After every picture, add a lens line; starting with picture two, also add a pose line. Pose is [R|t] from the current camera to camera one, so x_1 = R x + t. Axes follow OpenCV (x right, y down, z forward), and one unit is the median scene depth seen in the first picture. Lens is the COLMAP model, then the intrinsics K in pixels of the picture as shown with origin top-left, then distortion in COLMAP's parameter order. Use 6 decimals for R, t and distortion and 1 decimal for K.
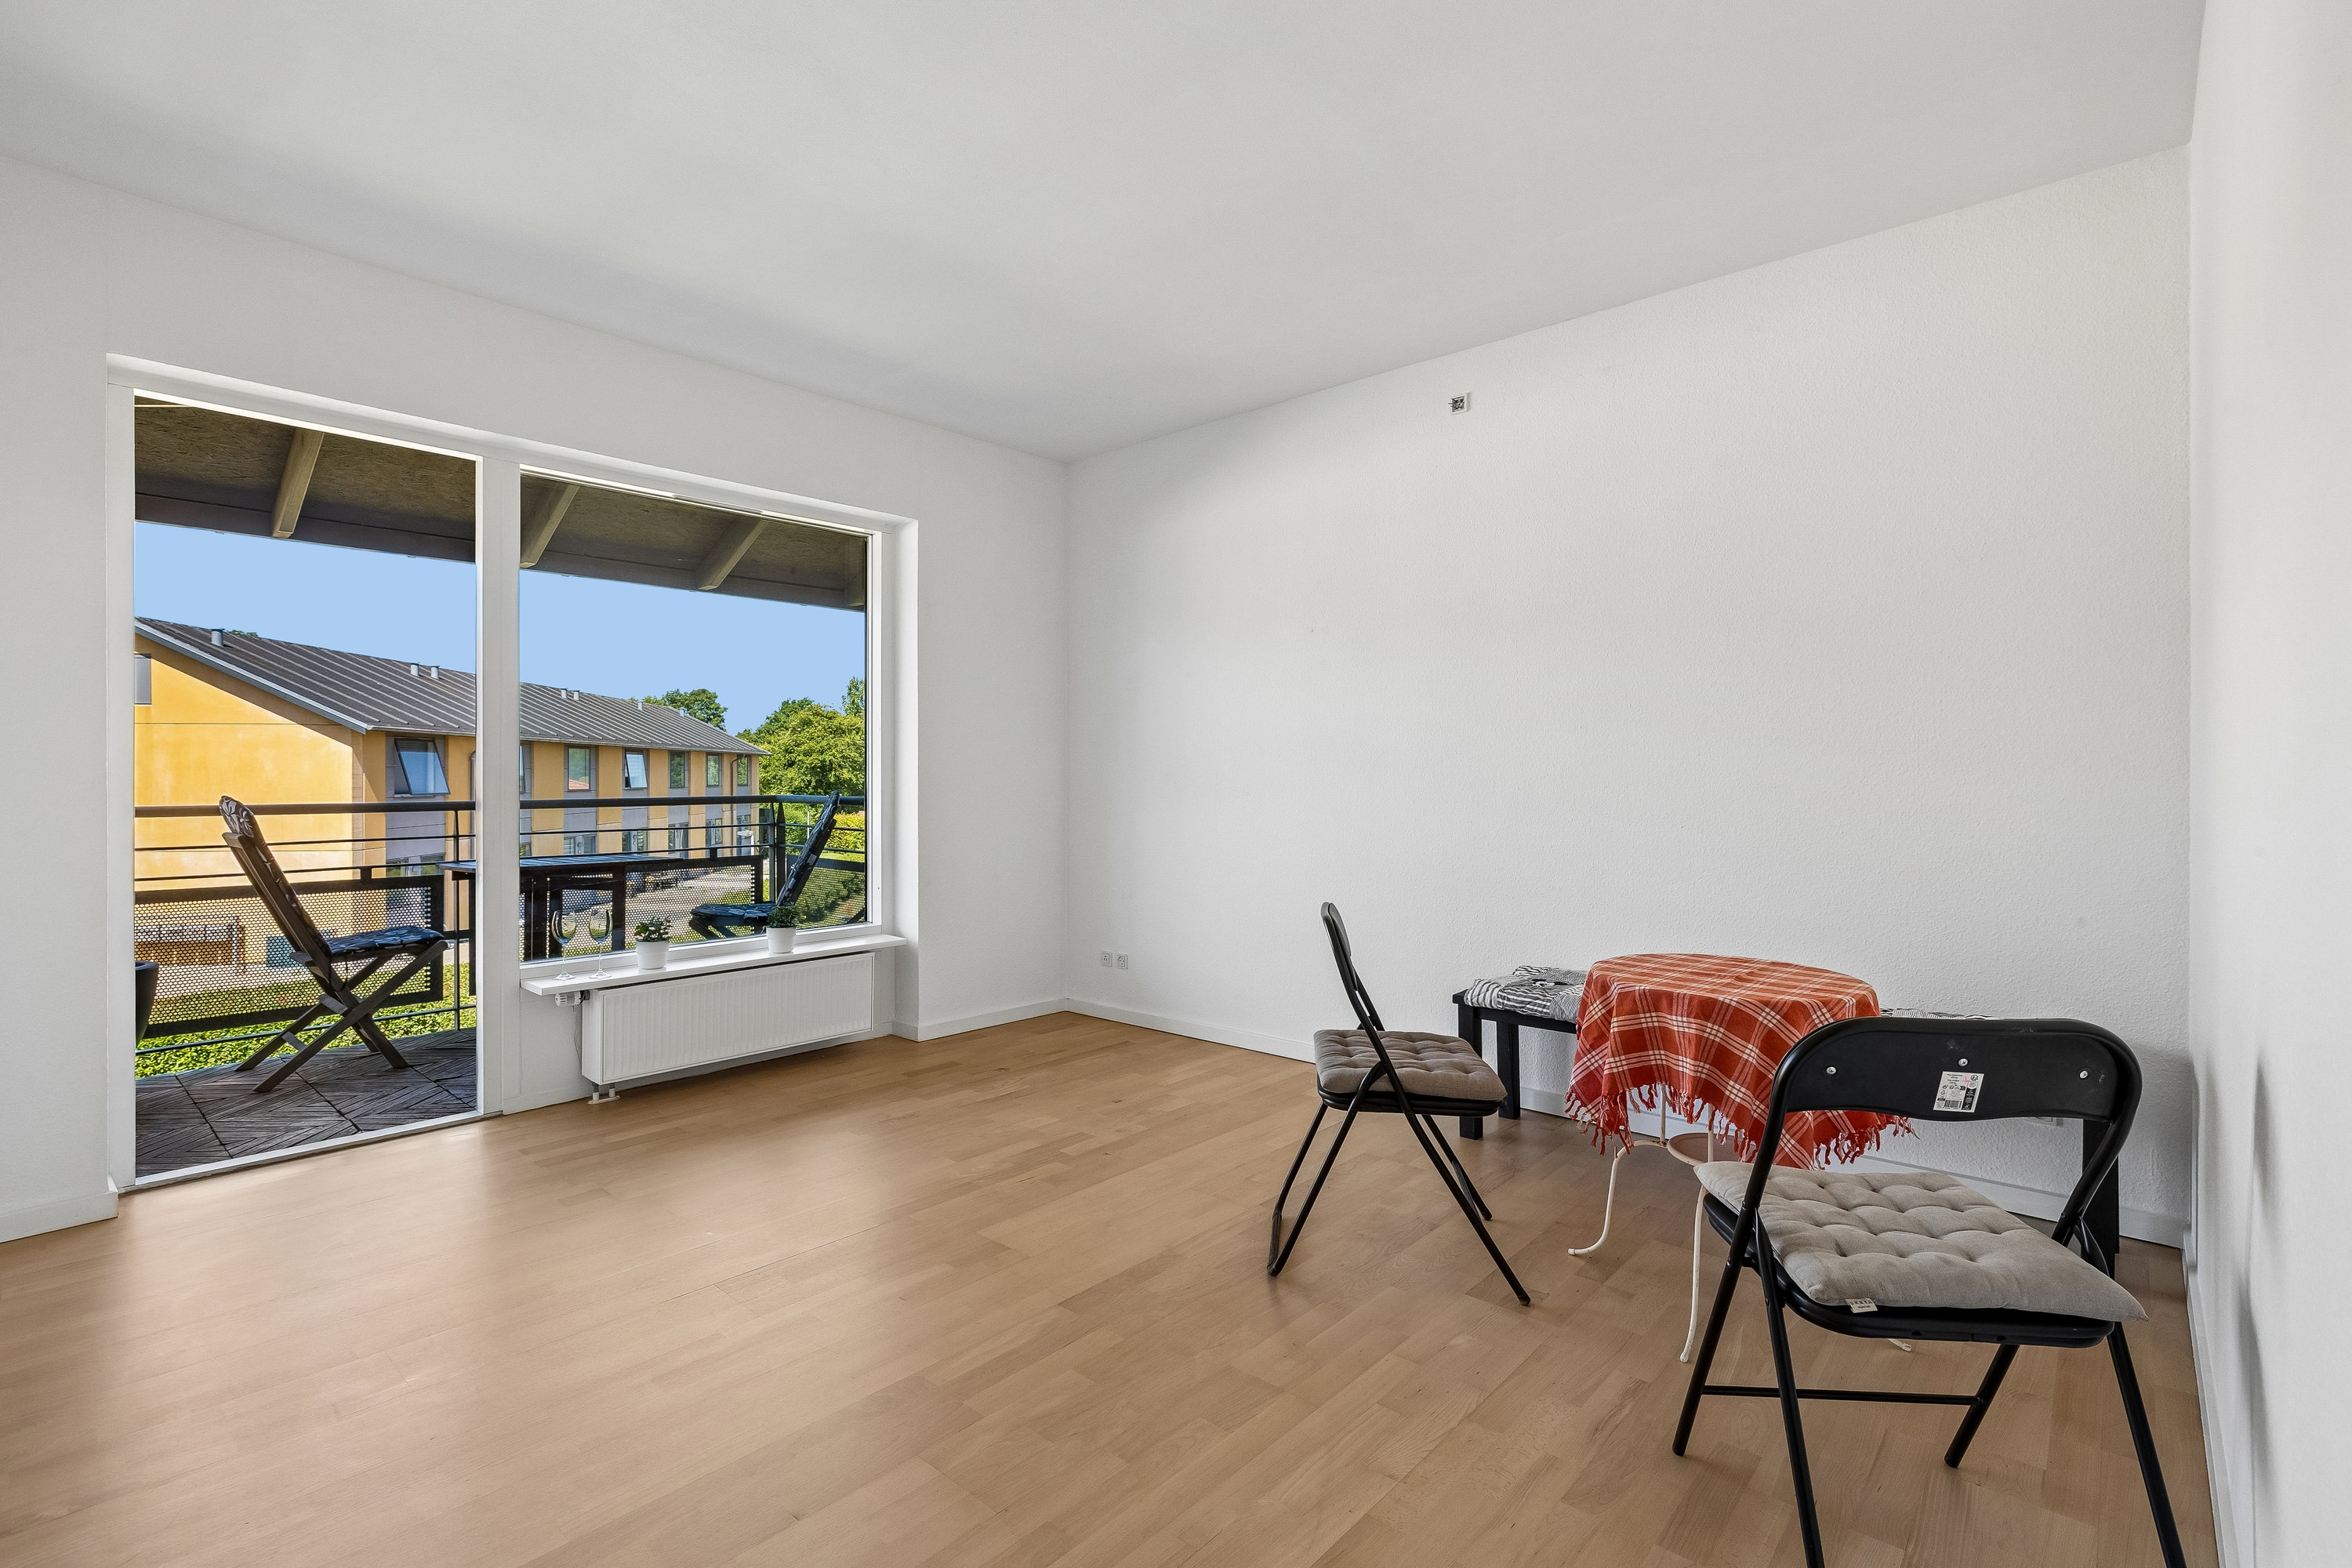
lens RADIAL K [[1072.9, 0, 1183.6], [0, 1072.9, 776.1], [0, 0, 1]] dist [-0.007523, 0.002056]
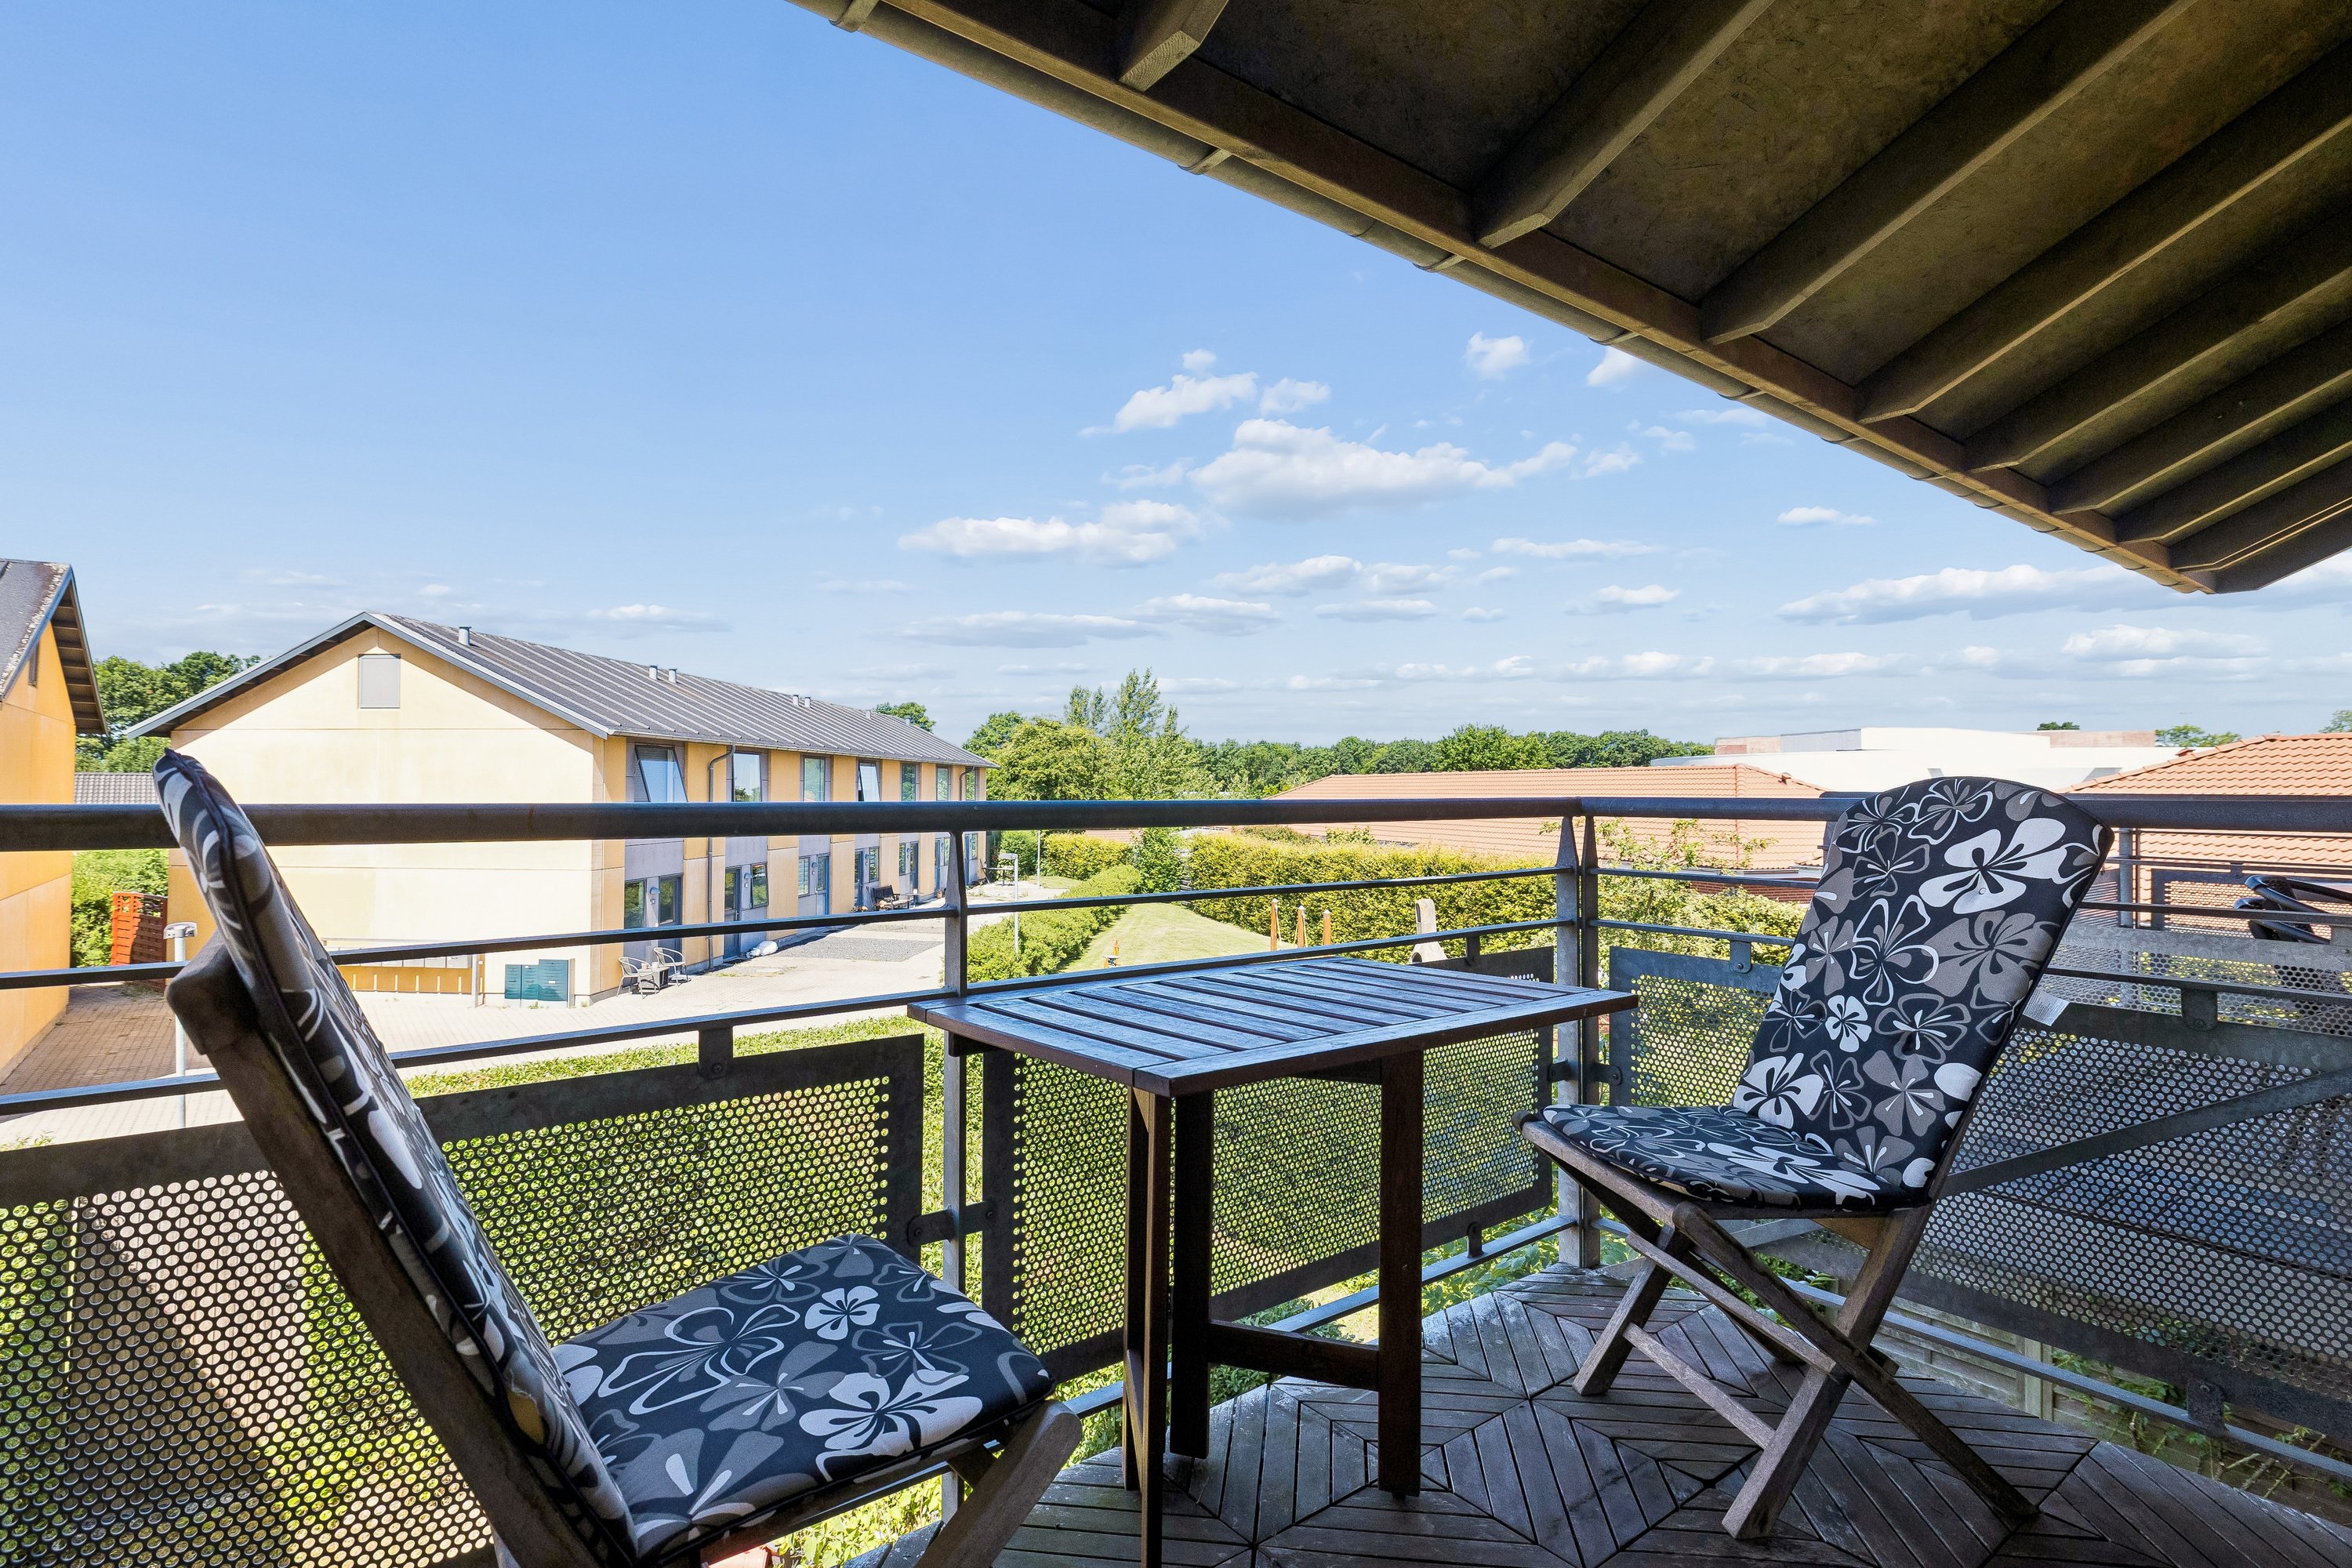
lens RADIAL K [[1135.3, 0, 1169.9], [0, 1135.3, 765.3], [0, 0, 1]] dist [0.002383, 0.000055]
pose [[0.982765, 0.000598, -0.184858, -0.114187], [-0.005495, 0.999647, -0.025983, 0.004238], [0.184777, 0.026551, 0.982422, 0.139386]]
